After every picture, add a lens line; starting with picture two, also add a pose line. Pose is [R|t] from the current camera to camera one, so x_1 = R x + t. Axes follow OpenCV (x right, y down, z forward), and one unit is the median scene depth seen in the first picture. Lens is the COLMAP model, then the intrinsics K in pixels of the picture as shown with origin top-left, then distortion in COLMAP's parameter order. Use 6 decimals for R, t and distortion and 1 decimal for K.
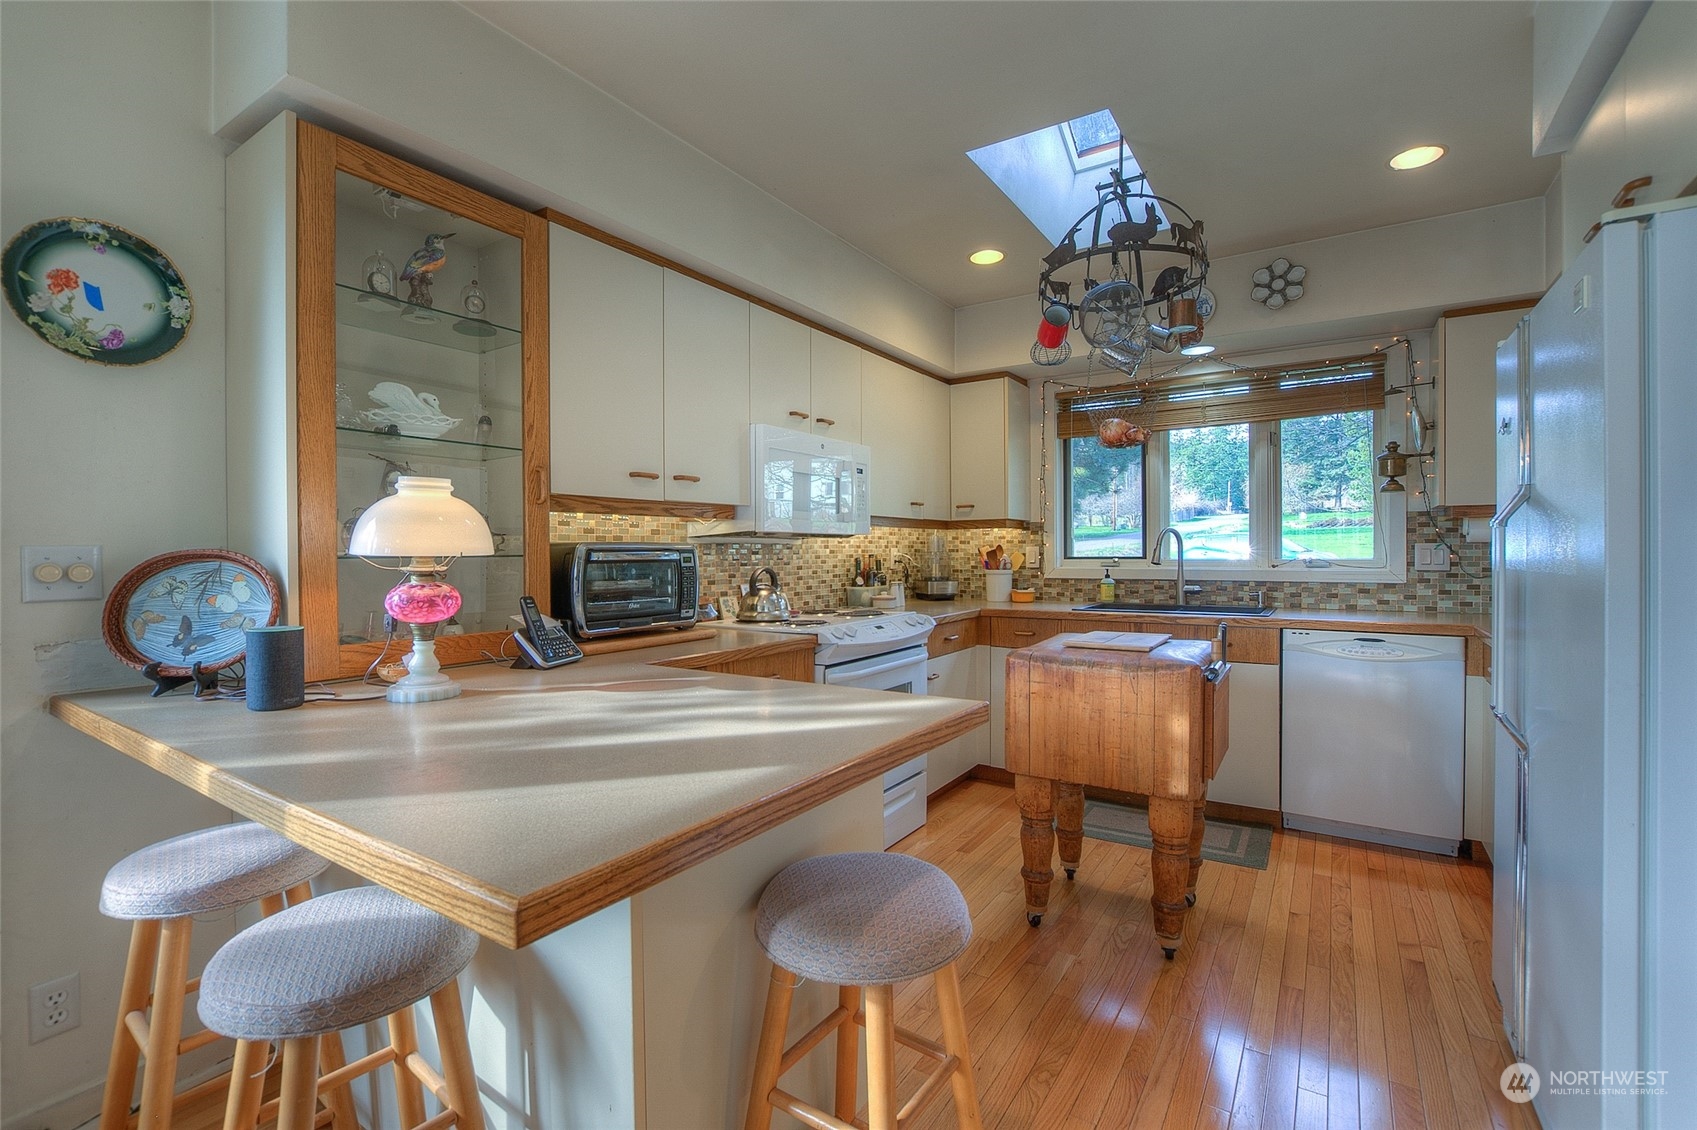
lens RADIAL K [[749.8, 0, 849.9], [0, 749.8, 555.0], [0, 0, 1]] dist [-0.027044, 0.008628]
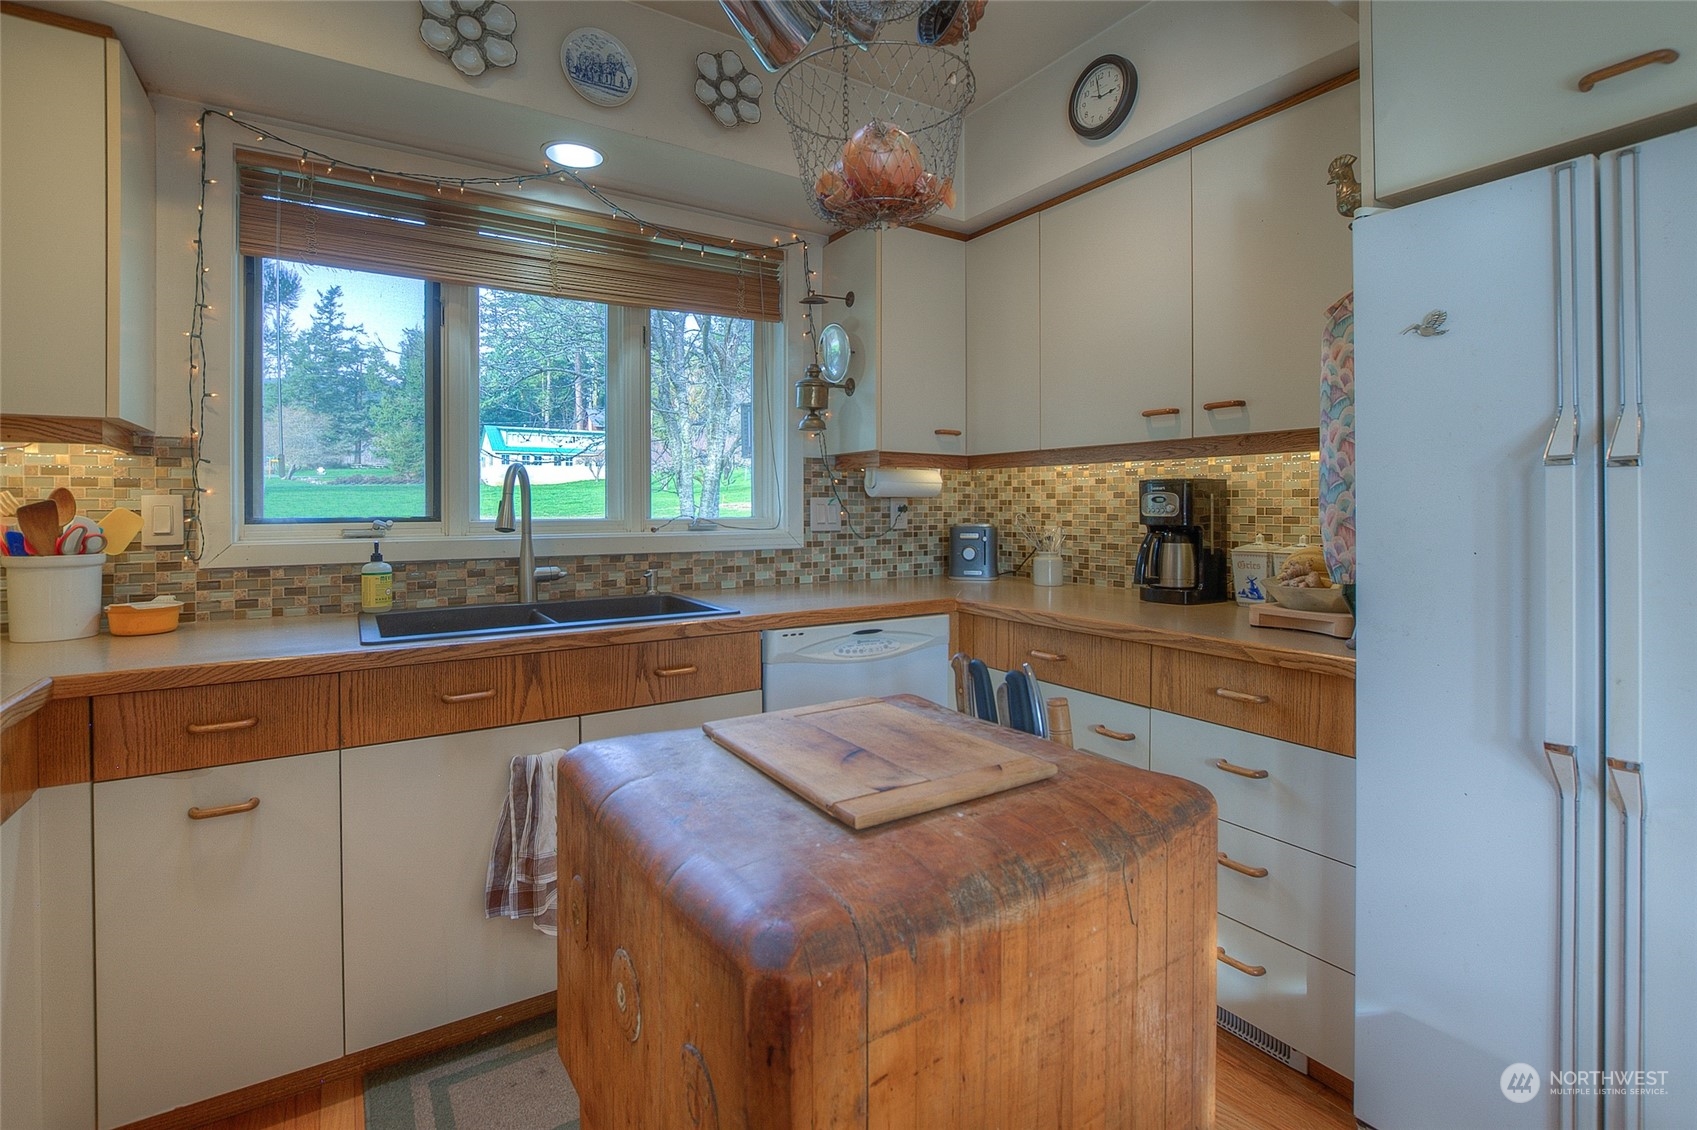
lens RADIAL K [[773.9, 0, 847.8], [0, 773.9, 511.6], [0, 0, 1]] dist [-0.028012, 0.006089]
pose [[0.394244, -0.001516, 0.919005, 0.009131], [0.004231, 0.999991, -0.000166, -0.000310], [-0.918996, 0.003954, 0.394247, 0.634429]]
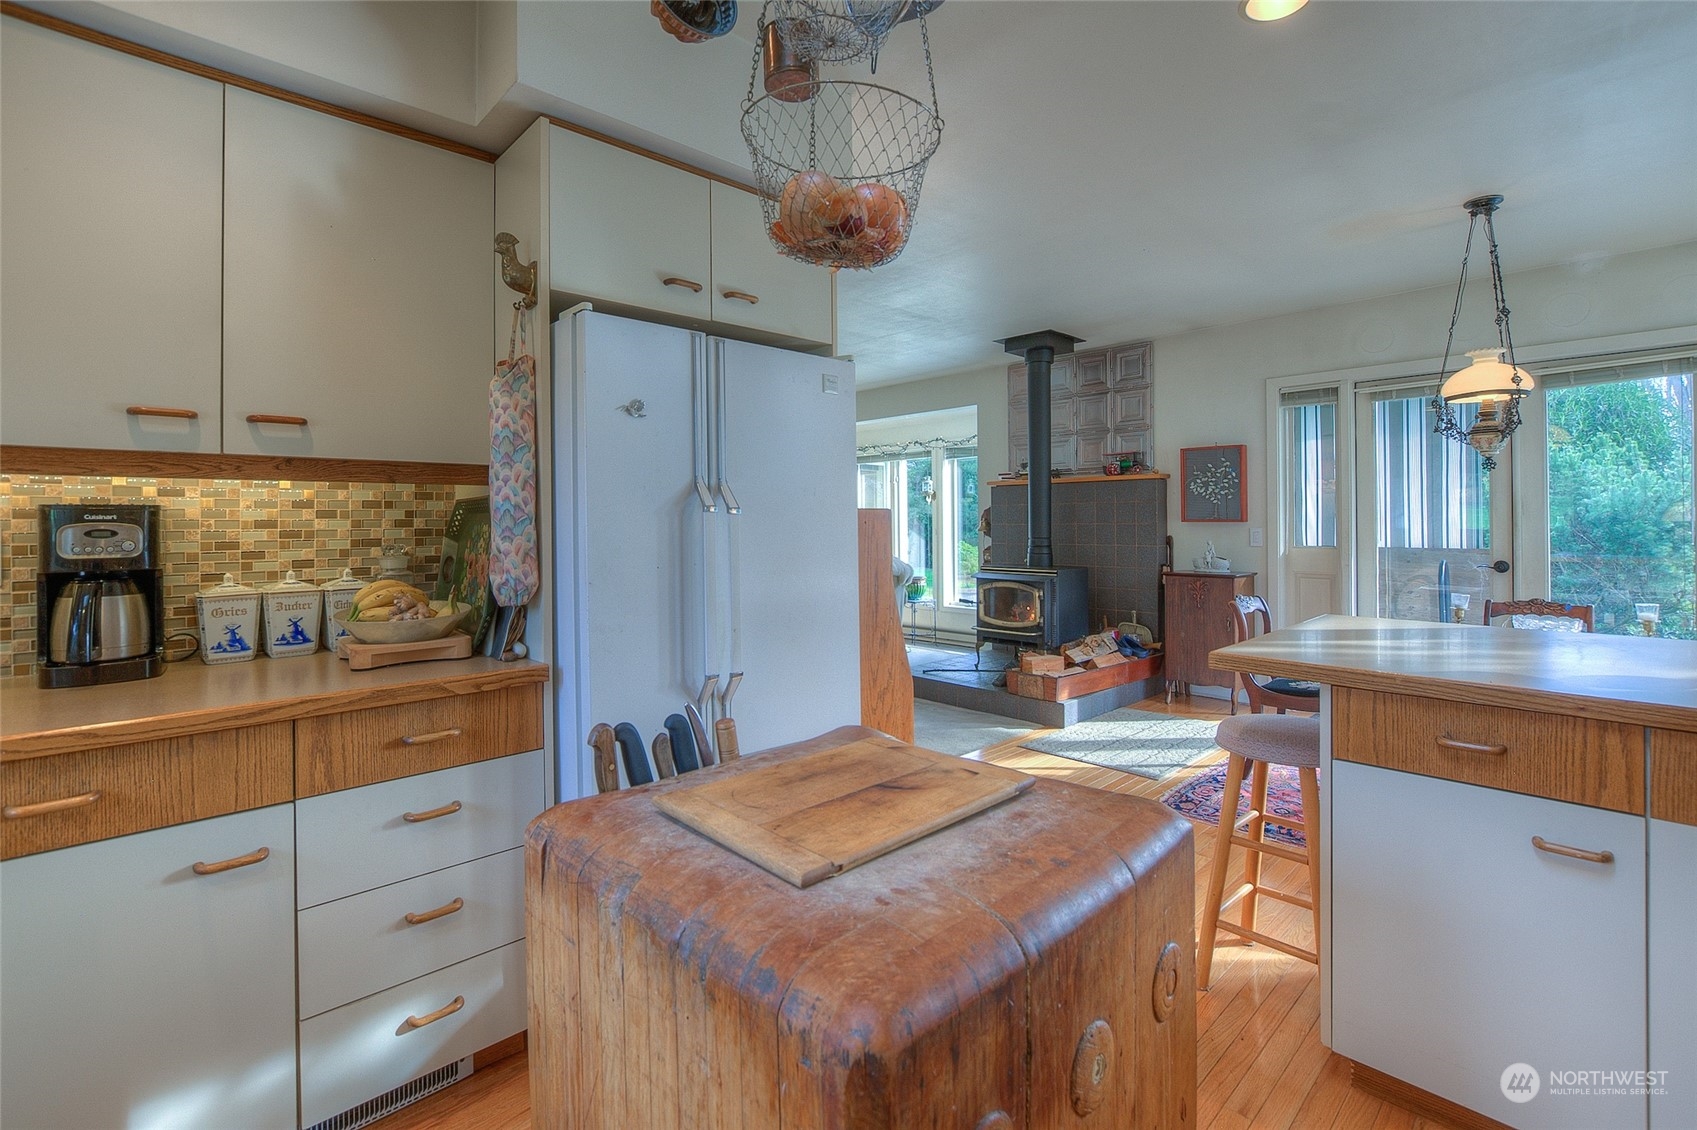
lens RADIAL K [[755.2, 0, 852.1], [0, 755.2, 527.6], [0, 0, 1]] dist [-0.027725, 0.008130]
pose [[-0.974538, 0.012003, 0.223902, 0.208725], [0.014693, 0.999838, 0.010351, -0.011953], [-0.223742, 0.013378, -0.974557, 1.003043]]
